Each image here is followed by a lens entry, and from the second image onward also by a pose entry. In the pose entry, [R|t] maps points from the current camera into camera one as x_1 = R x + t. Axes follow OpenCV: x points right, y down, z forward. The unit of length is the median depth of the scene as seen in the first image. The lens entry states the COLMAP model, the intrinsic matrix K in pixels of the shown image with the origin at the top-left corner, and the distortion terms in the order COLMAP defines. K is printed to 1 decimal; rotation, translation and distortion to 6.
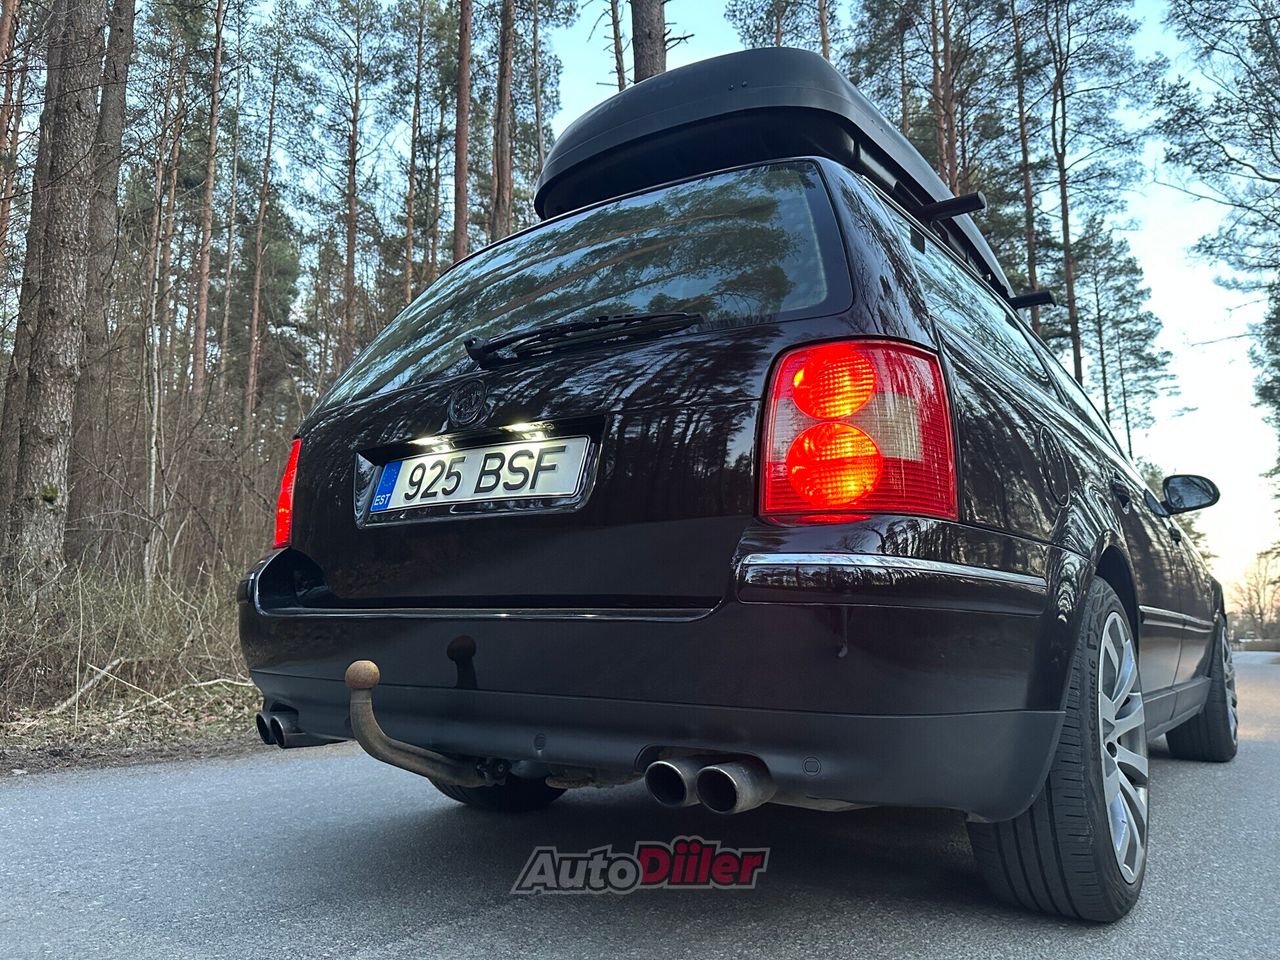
lens RADIAL K [[904.0, 0, 638.7], [0, 904.0, 461.5], [0, 0, 1]] dist [0.022965, -0.030319]
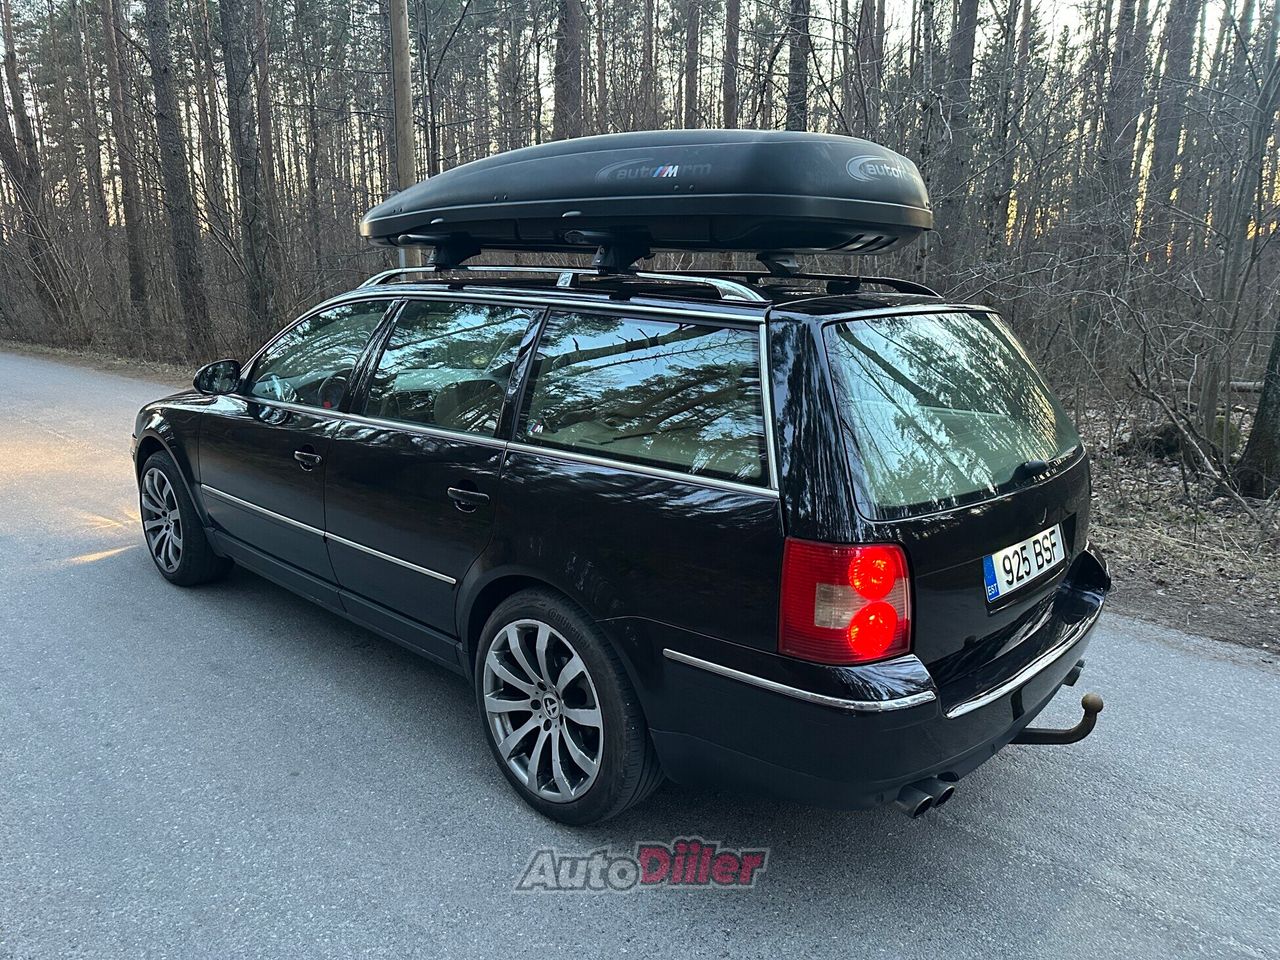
lens RADIAL K [[906.5, 0, 643.6], [0, 906.5, 479.2], [0, 0, 1]] dist [0.018082, -0.031516]
pose [[0.126903, -0.223623, 0.966379, -0.336829], [-0.196655, 0.949244, 0.245483, -0.069580], [-0.972225, -0.221196, 0.076485, 0.312100]]
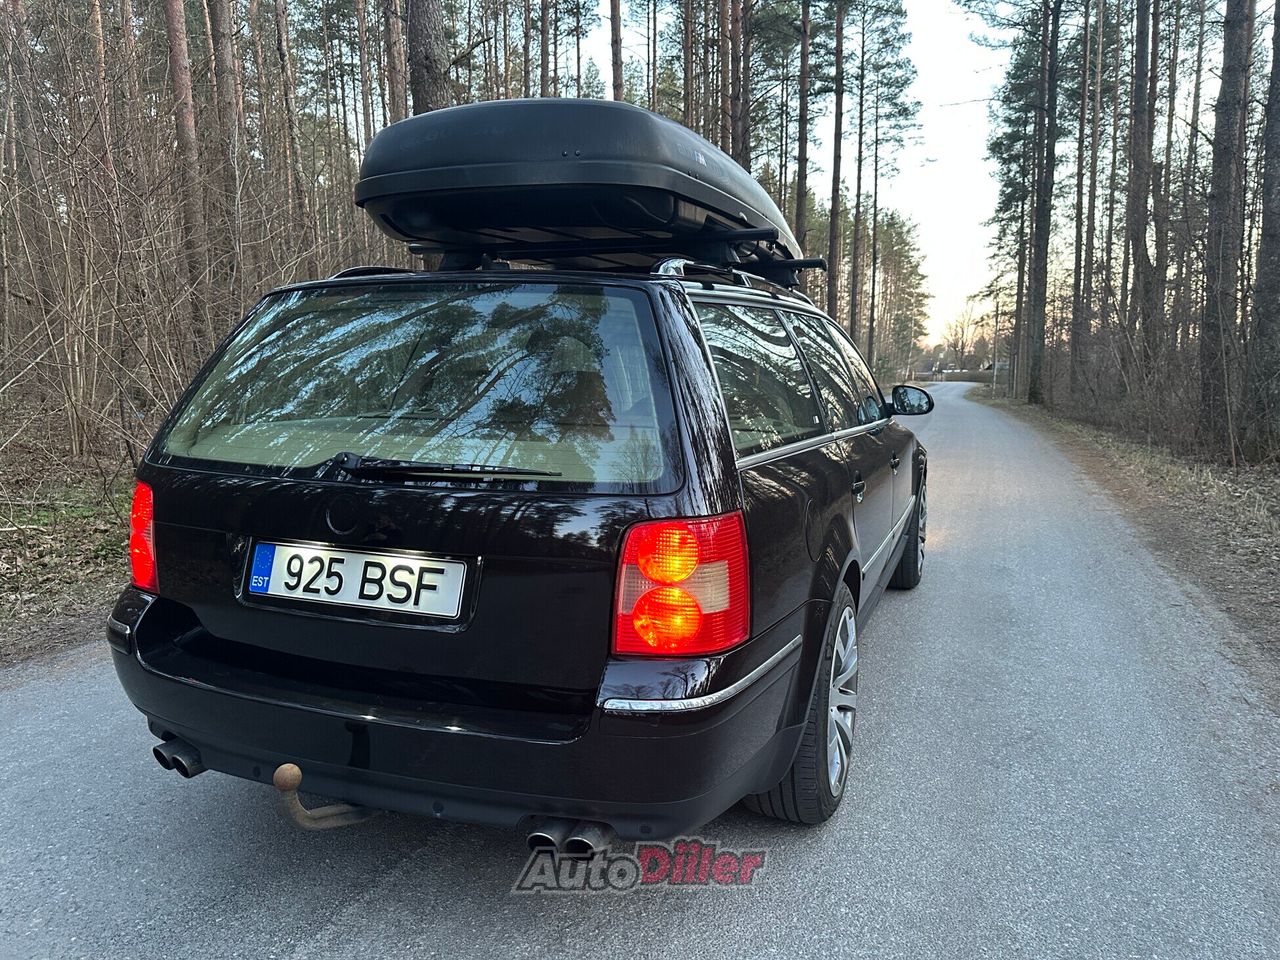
lens RADIAL K [[906.5, 0, 643.6], [0, 906.5, 479.2], [0, 0, 1]] dist [0.018082, -0.031516]
pose [[0.966279, -0.043106, 0.253865, -0.023931], [-0.036548, 0.952949, 0.300921, -0.094735], [-0.254891, -0.300051, 0.919239, -0.021676]]
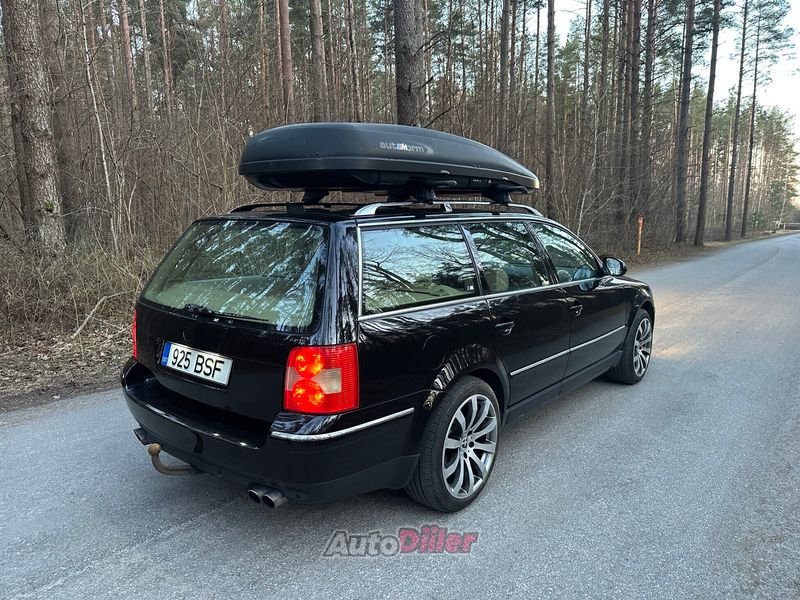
lens RADIAL K [[567.3, 0, 400.0], [0, 567.3, 300.0], [0, 0, 1]] dist [-0.000910, -0.007897]
pose [[0.998624, -0.005709, -0.052129, 0.093534], [0.022177, 0.946769, 0.321148, -0.128614], [0.047521, -0.321862, 0.945593, -0.076648]]
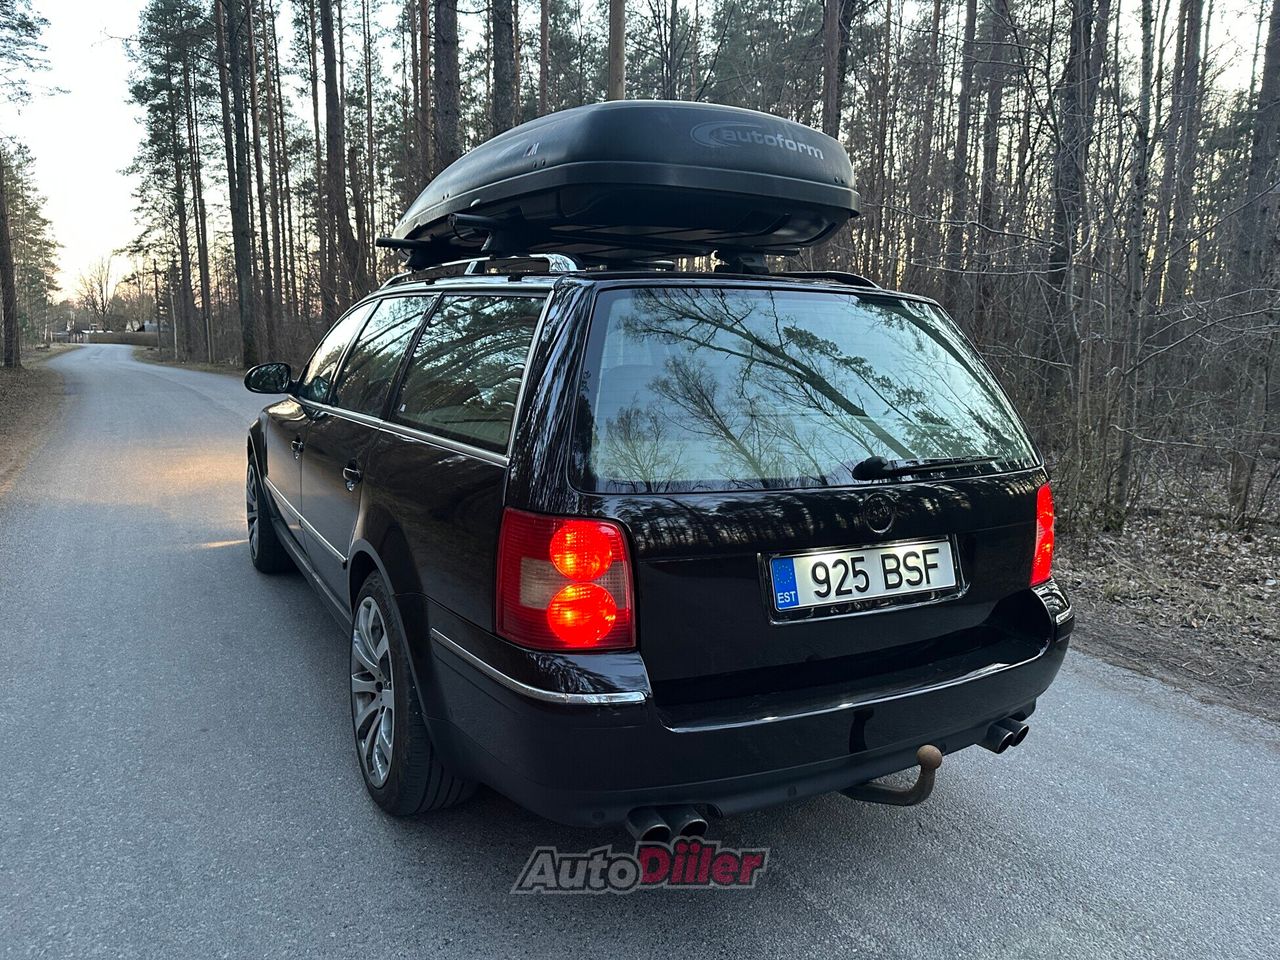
lens RADIAL K [[906.5, 0, 643.6], [0, 906.5, 479.2], [0, 0, 1]] dist [0.018082, -0.031516]
pose [[0.420688, -0.136933, 0.896812, -0.285563], [-0.188335, 0.953825, 0.233985, -0.068075], [-0.887441, -0.267335, 0.375473, 0.175010]]
